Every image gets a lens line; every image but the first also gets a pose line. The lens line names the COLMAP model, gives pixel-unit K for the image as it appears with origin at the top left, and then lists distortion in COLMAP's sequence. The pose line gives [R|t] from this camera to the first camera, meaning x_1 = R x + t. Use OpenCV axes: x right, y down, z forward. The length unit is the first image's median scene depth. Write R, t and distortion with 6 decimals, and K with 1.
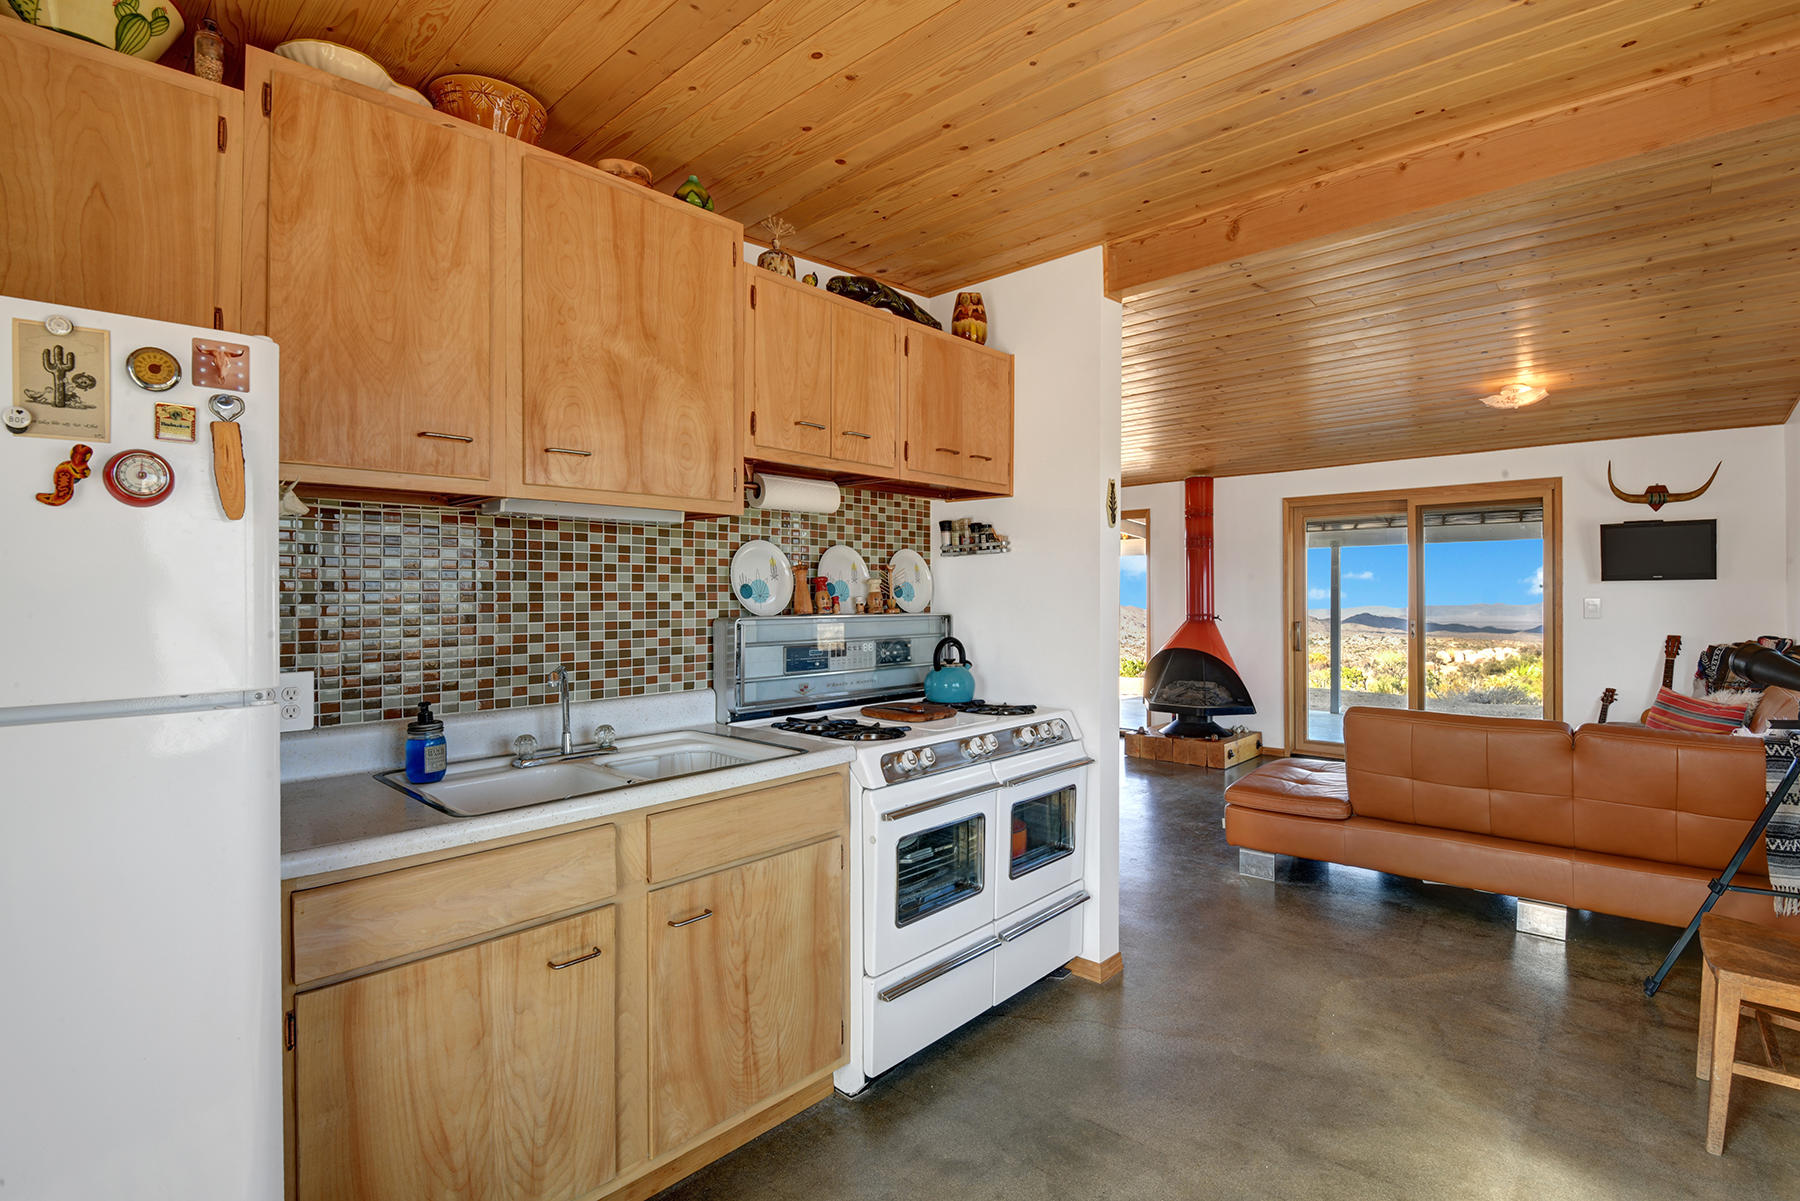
lens RADIAL K [[831.9, 0, 889.6], [0, 831.9, 598.0], [0, 0, 1]] dist [-0.025436, -0.000950]
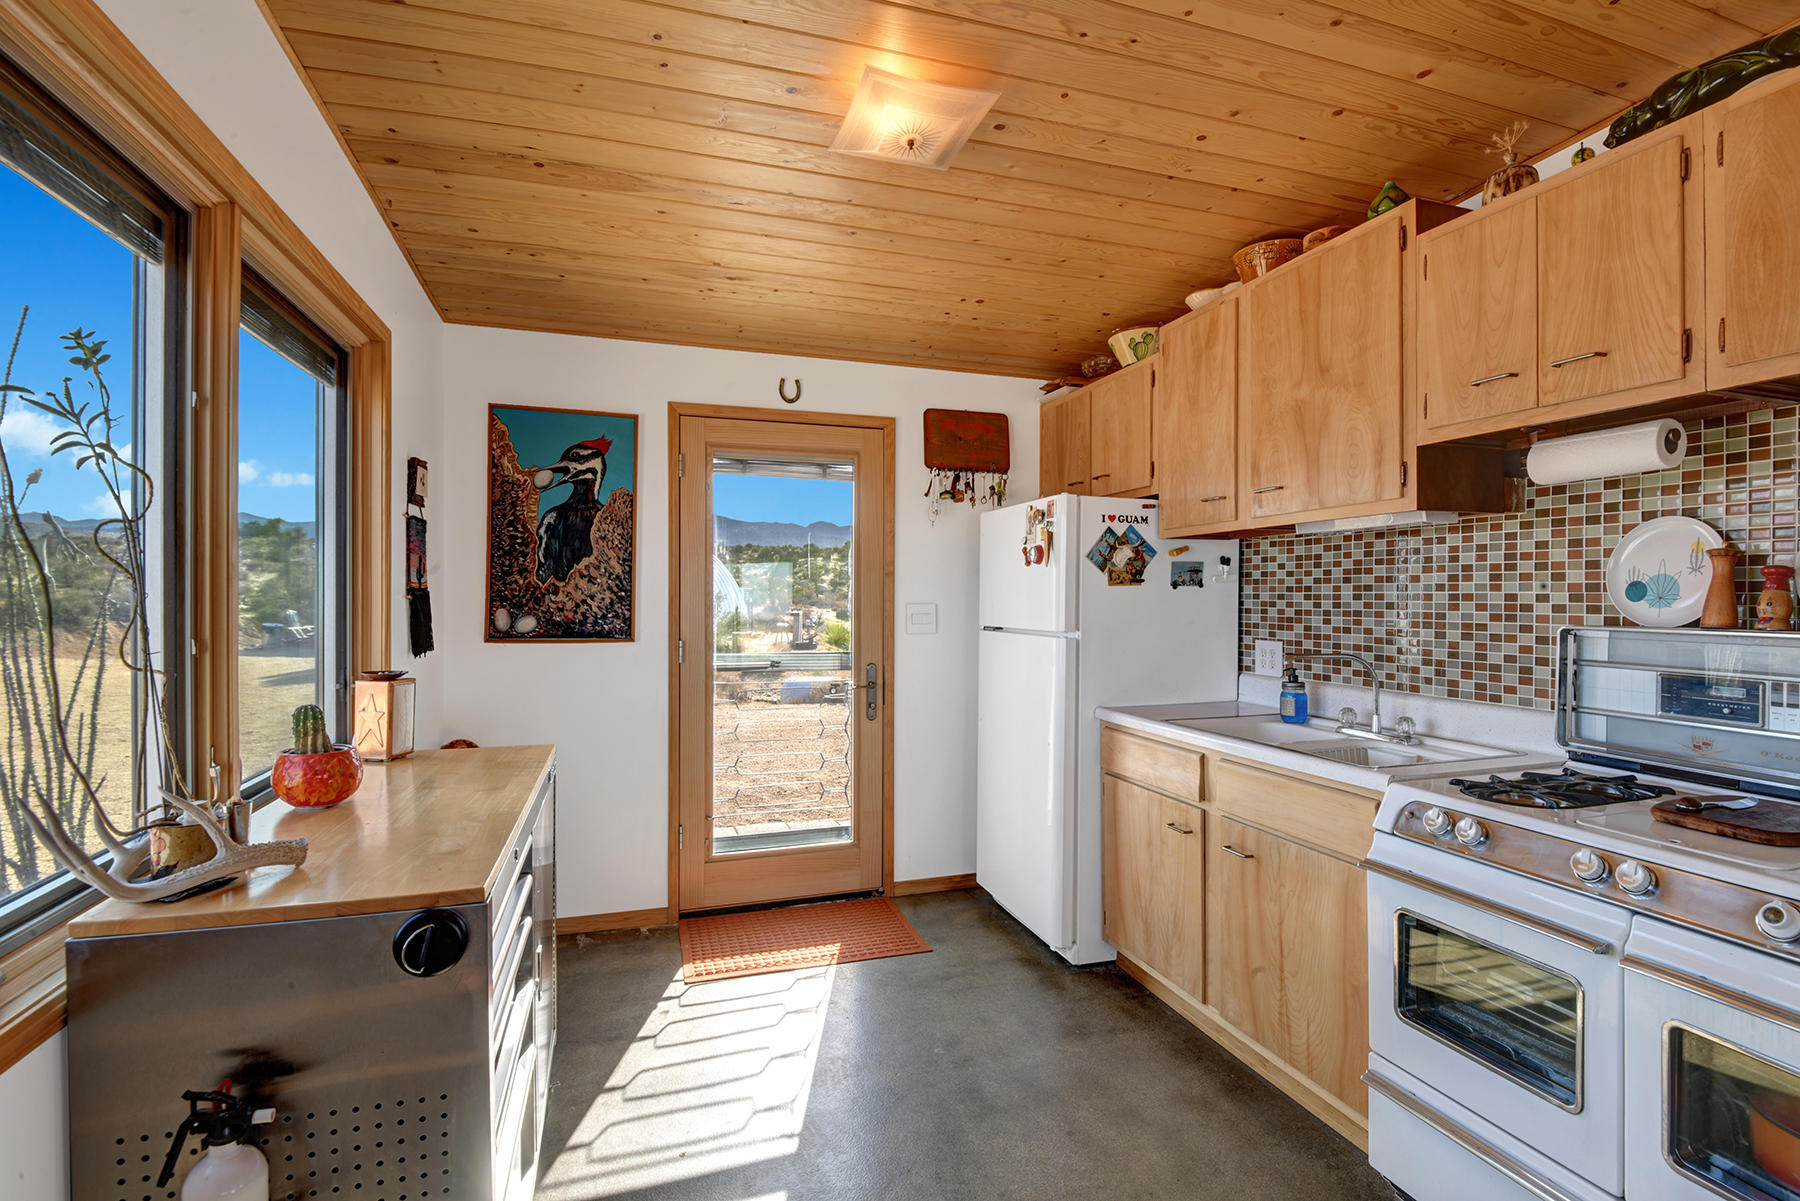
lens RADIAL K [[831.9, 0, 902.4], [0, 831.9, 595.1], [0, 0, 1]] dist [-0.025436, -0.000950]
pose [[-0.480213, 0.004032, -0.877143, 0.827902], [-0.002829, 0.999977, 0.006146, -0.007999], [0.877147, 0.005433, -0.480191, 0.862349]]
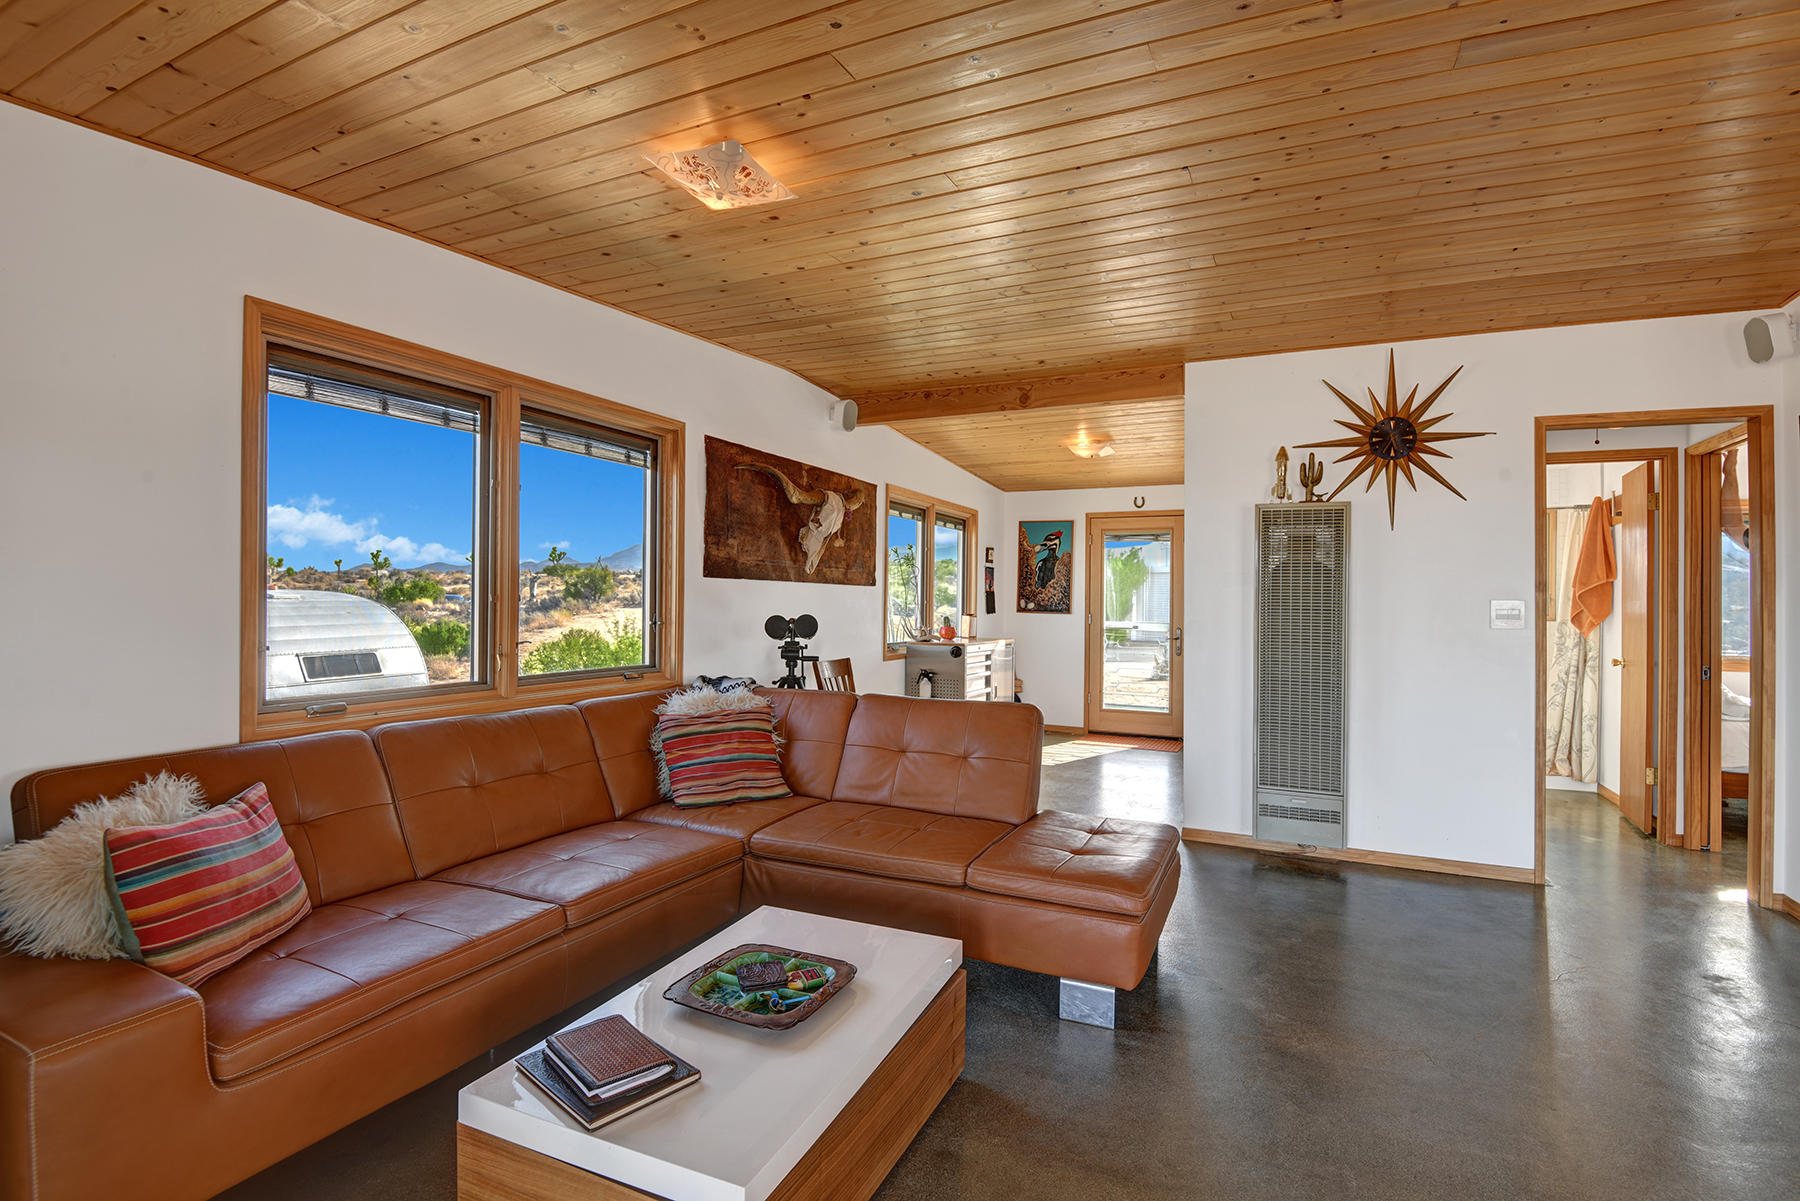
lens RADIAL K [[831.9, 0, 908.4], [0, 831.9, 595.2], [0, 0, 1]] dist [-0.025436, -0.000950]
pose [[-0.953868, -0.005457, -0.300175, 1.138659], [-0.006737, 0.999972, 0.003232, -0.005510], [0.300149, 0.005105, -0.953879, 1.816451]]
